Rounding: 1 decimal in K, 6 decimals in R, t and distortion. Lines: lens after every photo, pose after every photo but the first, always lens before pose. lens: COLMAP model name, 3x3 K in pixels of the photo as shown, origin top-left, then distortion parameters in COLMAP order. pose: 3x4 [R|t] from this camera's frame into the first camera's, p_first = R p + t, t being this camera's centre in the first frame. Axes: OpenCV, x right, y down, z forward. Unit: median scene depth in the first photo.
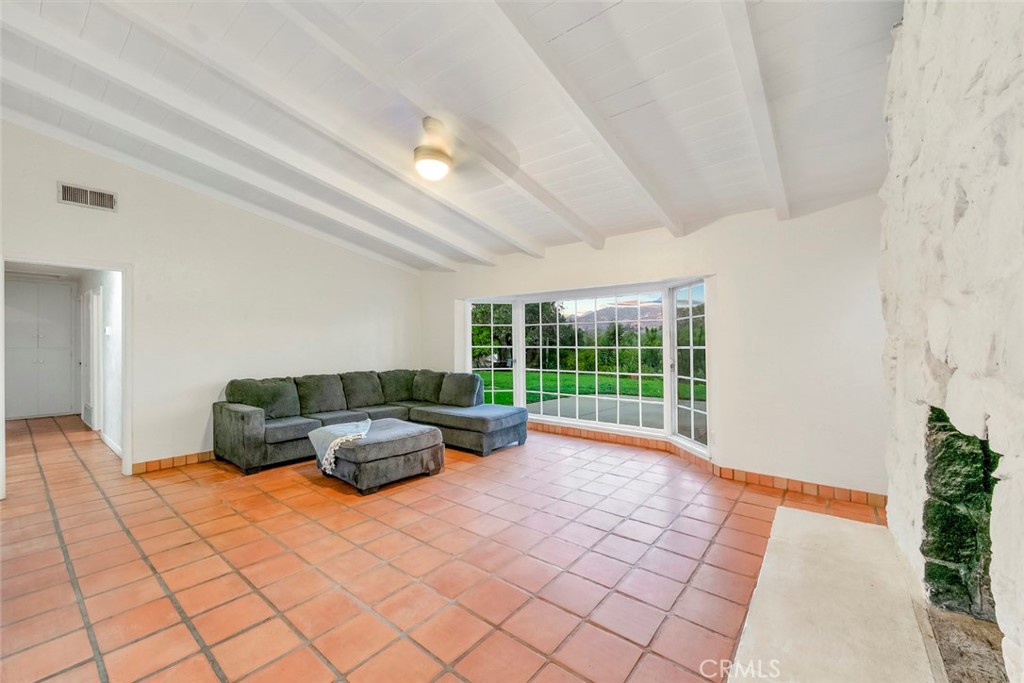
lens RADIAL K [[415.5, 0, 521.3], [0, 415.5, 344.0], [0, 0, 1]] dist [-0.001694, 0.000269]
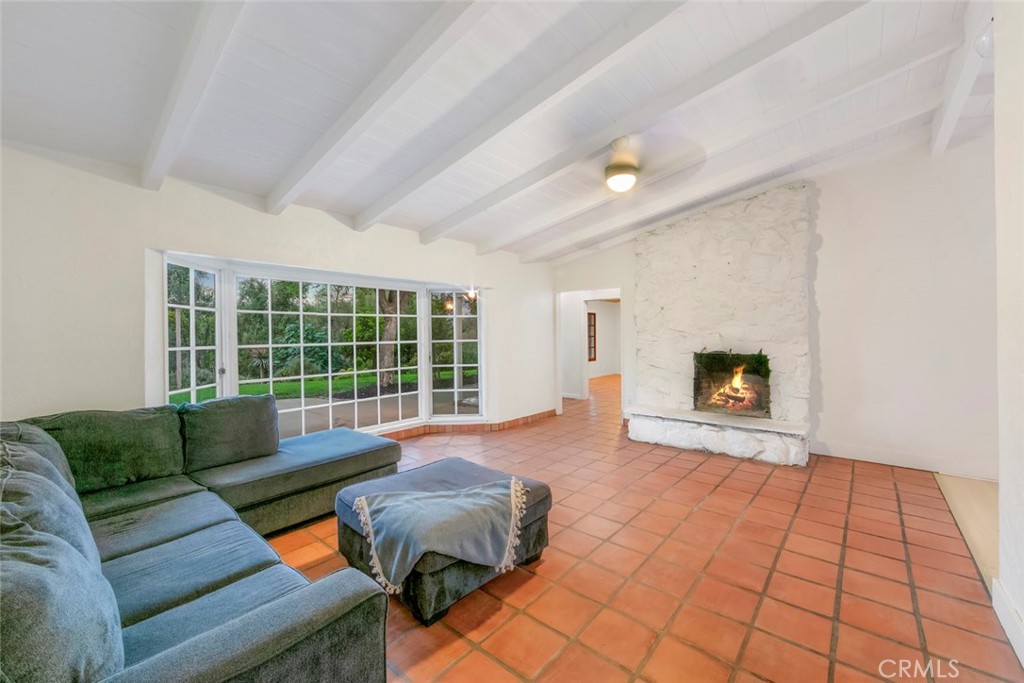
lens RADIAL K [[415.5, 0, 521.4], [0, 415.5, 333.8], [0, 0, 1]] dist [-0.001694, 0.000269]
pose [[0.016944, 0.001630, 0.999855, -0.990616], [0.014620, 0.999891, -0.001877, -0.008468], [-0.999750, 0.014650, 0.016918, 0.935375]]
